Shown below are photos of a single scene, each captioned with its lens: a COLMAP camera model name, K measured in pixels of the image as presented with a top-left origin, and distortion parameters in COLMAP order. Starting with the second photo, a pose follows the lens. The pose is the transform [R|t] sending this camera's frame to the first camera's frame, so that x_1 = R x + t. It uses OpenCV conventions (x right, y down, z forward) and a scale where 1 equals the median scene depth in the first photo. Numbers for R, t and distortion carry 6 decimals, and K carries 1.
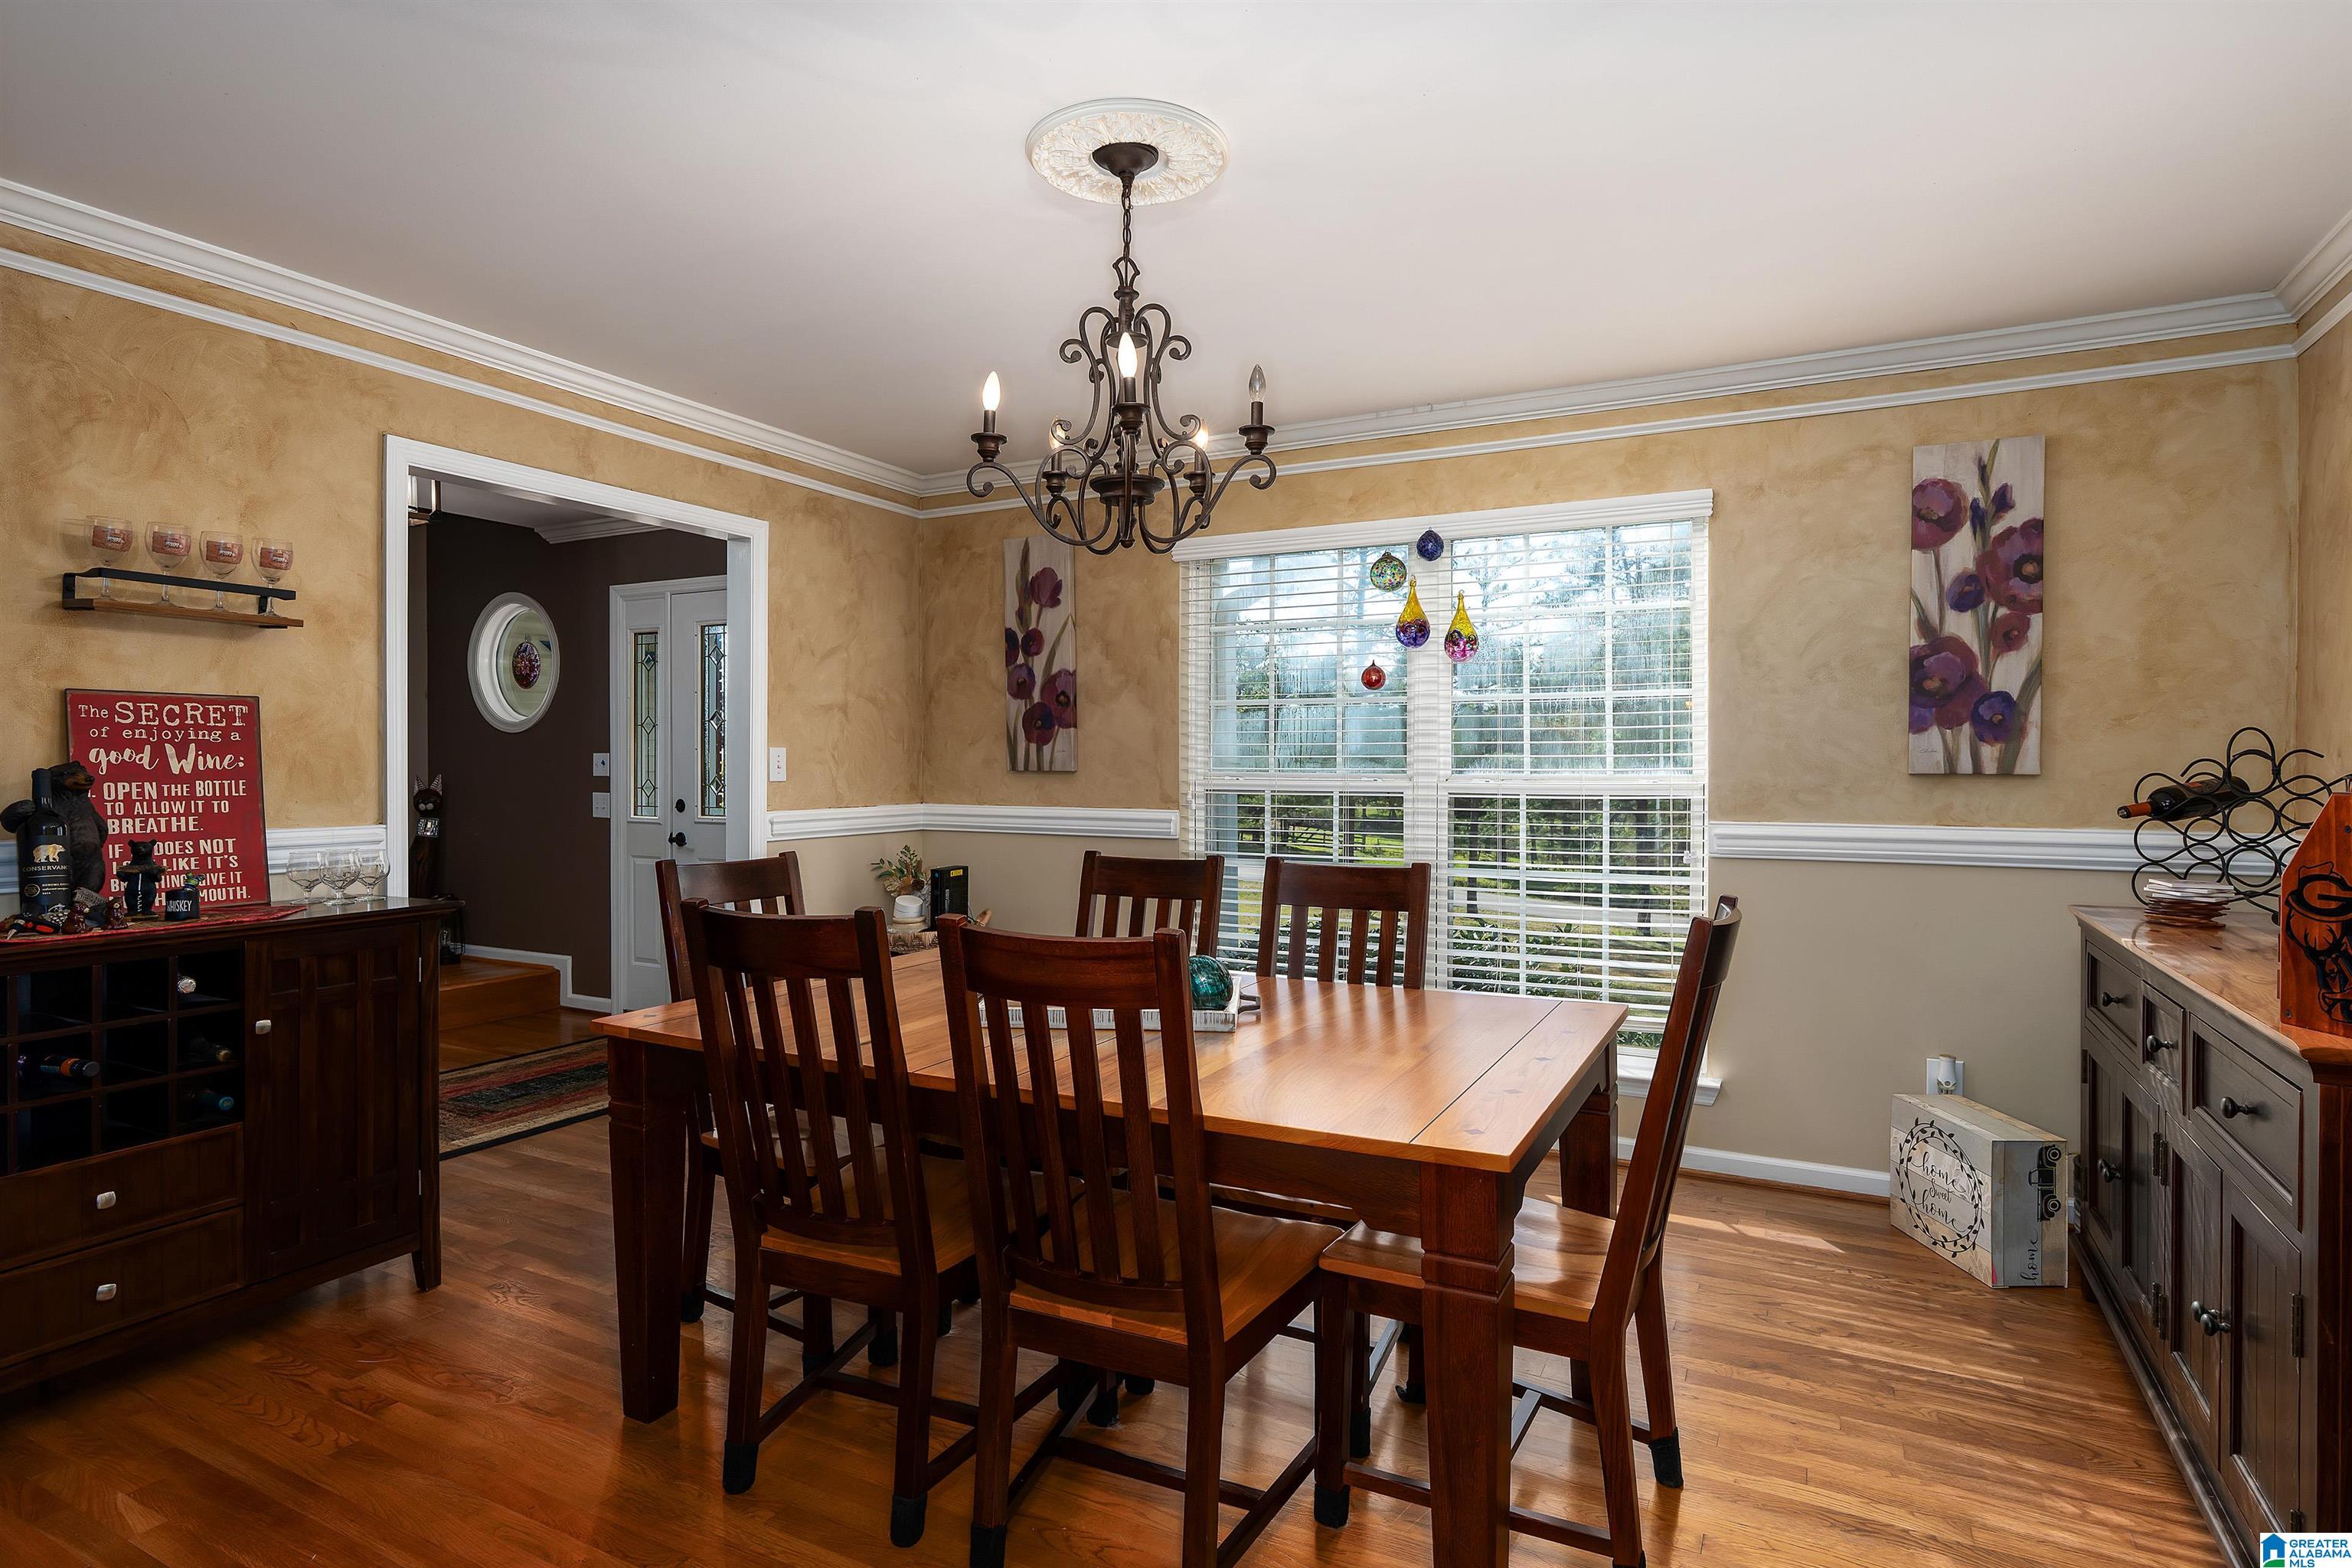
lens RADIAL K [[1223.0, 0, 1179.3], [0, 1223.0, 776.9], [0, 0, 1]] dist [-0.007426, -0.000433]
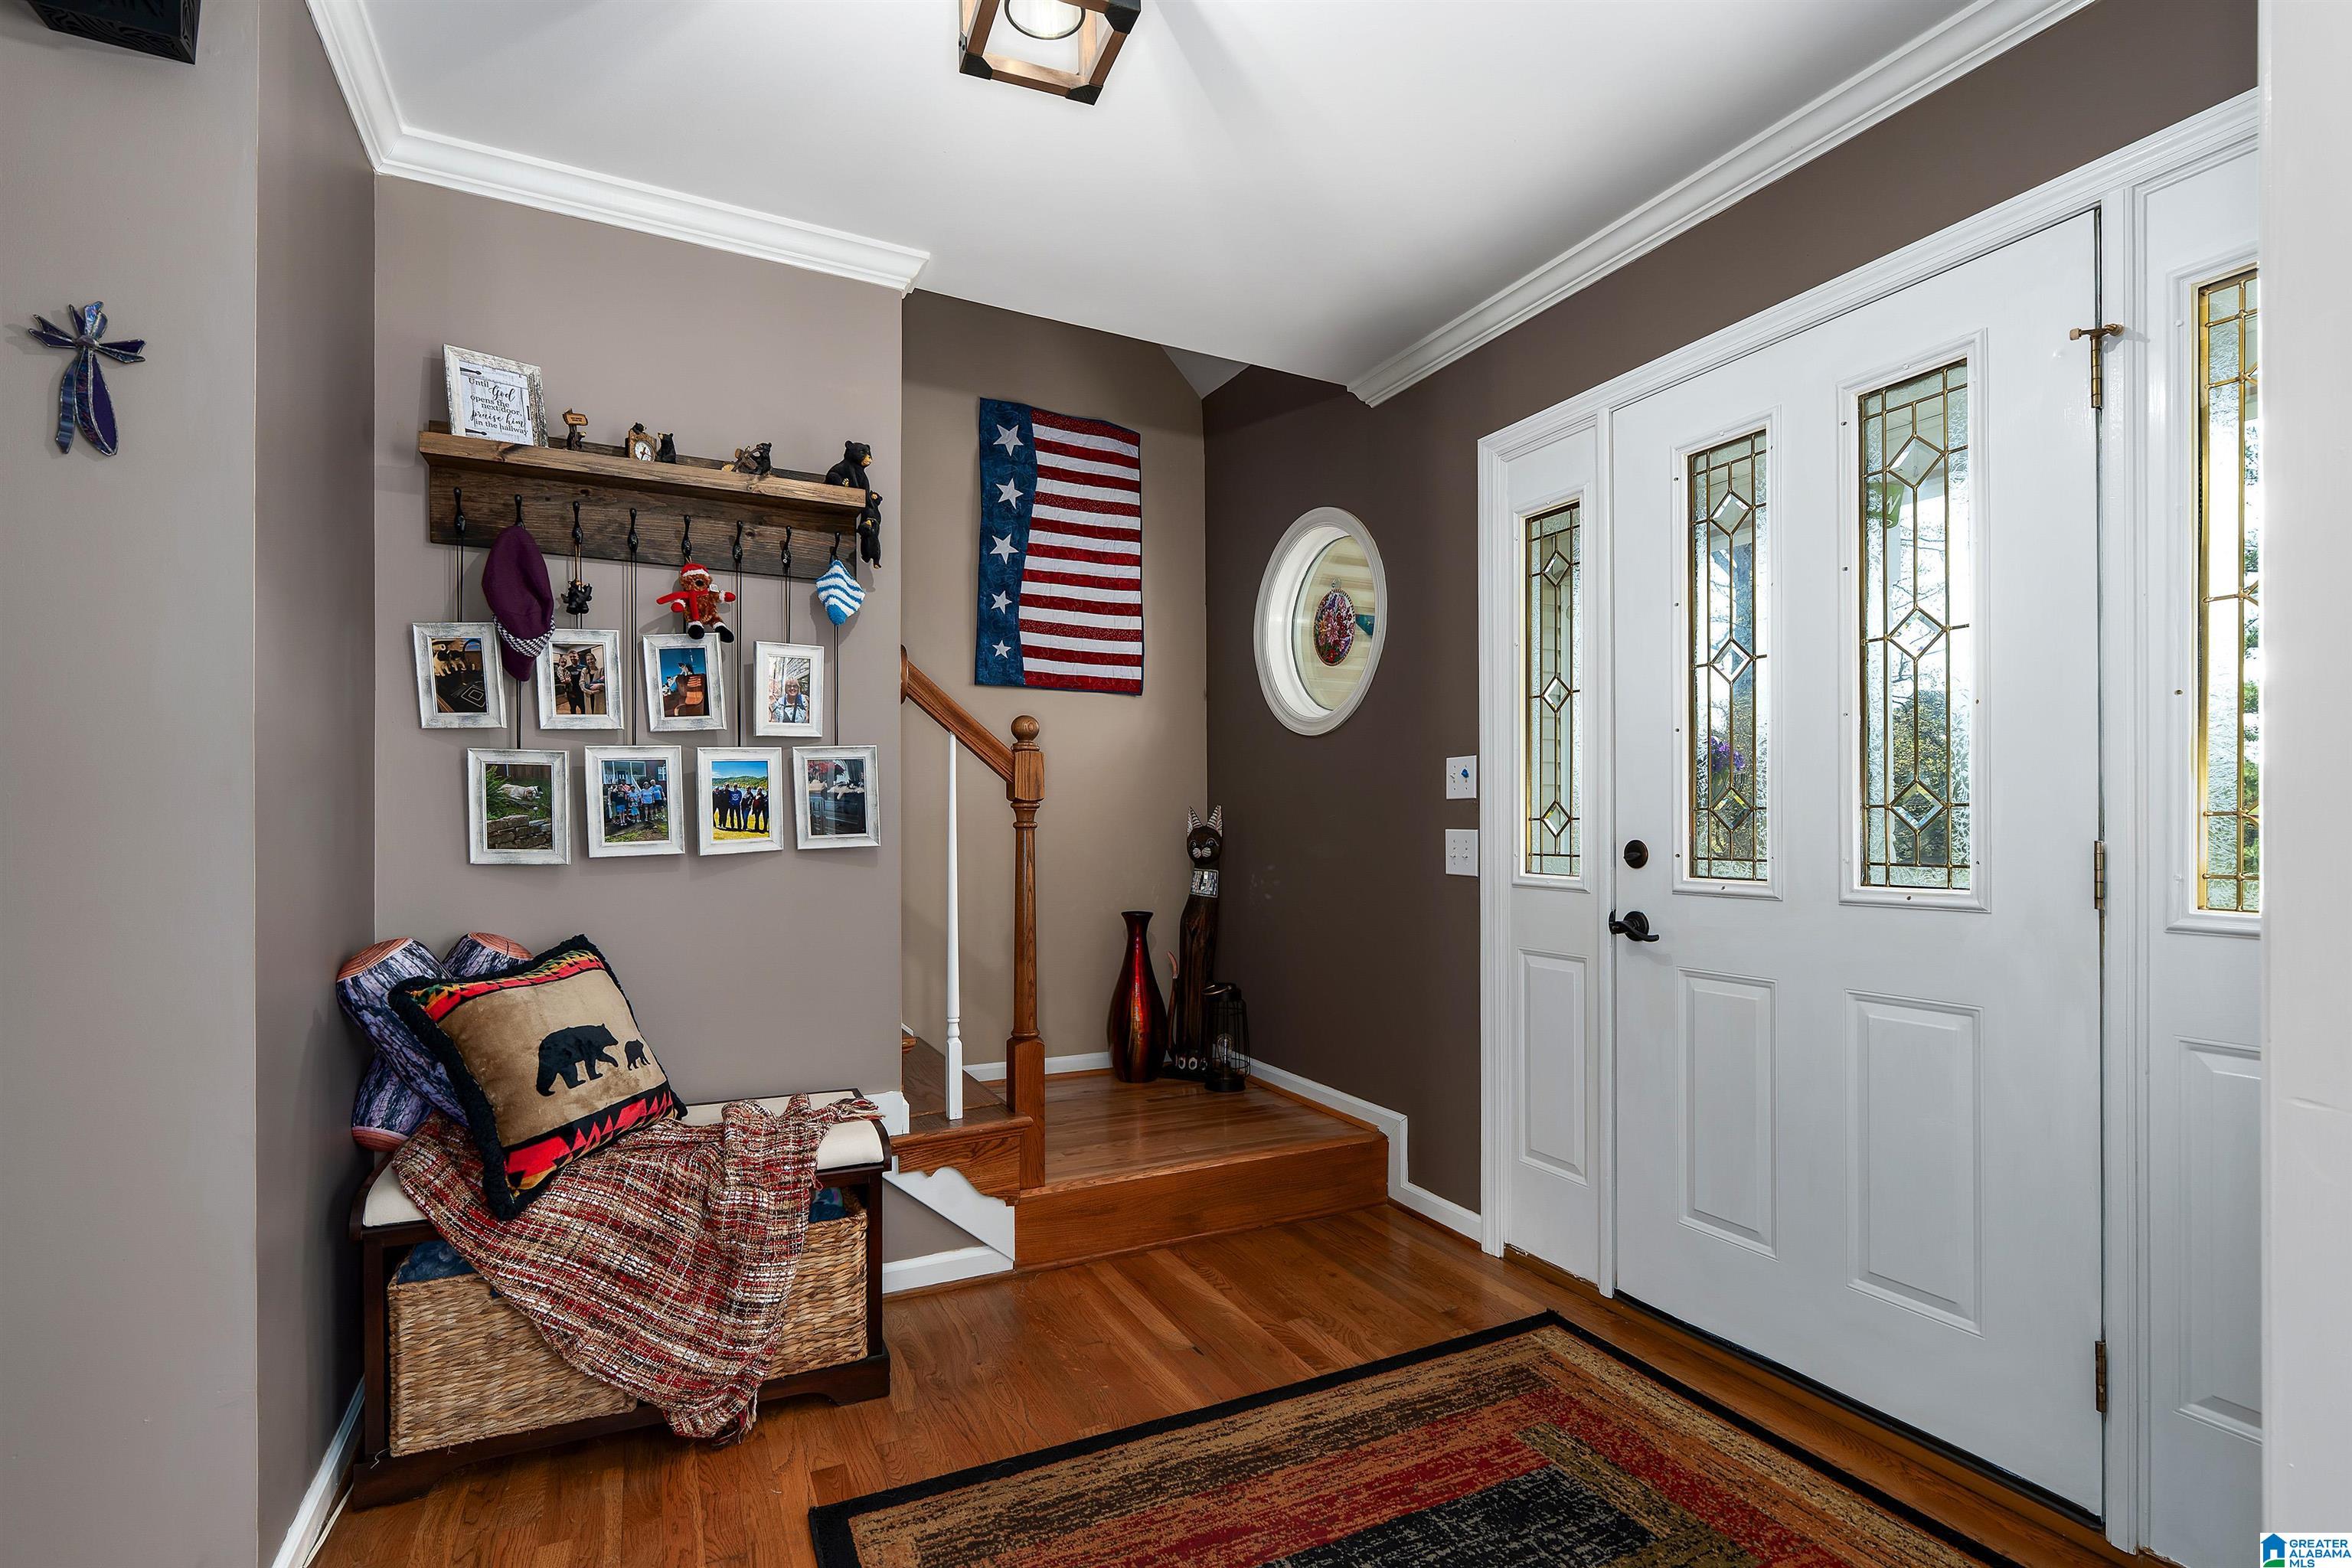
lens RADIAL K [[1083.3, 0, 1182.5], [0, 1083.3, 828.0], [0, 0, 1]] dist [-0.002655, -0.000045]
pose [[0.816675, -0.002359, -0.577093, -0.291073], [0.000074, 0.999992, -0.003983, 0.013934], [0.577097, 0.003210, 0.816669, 0.524823]]
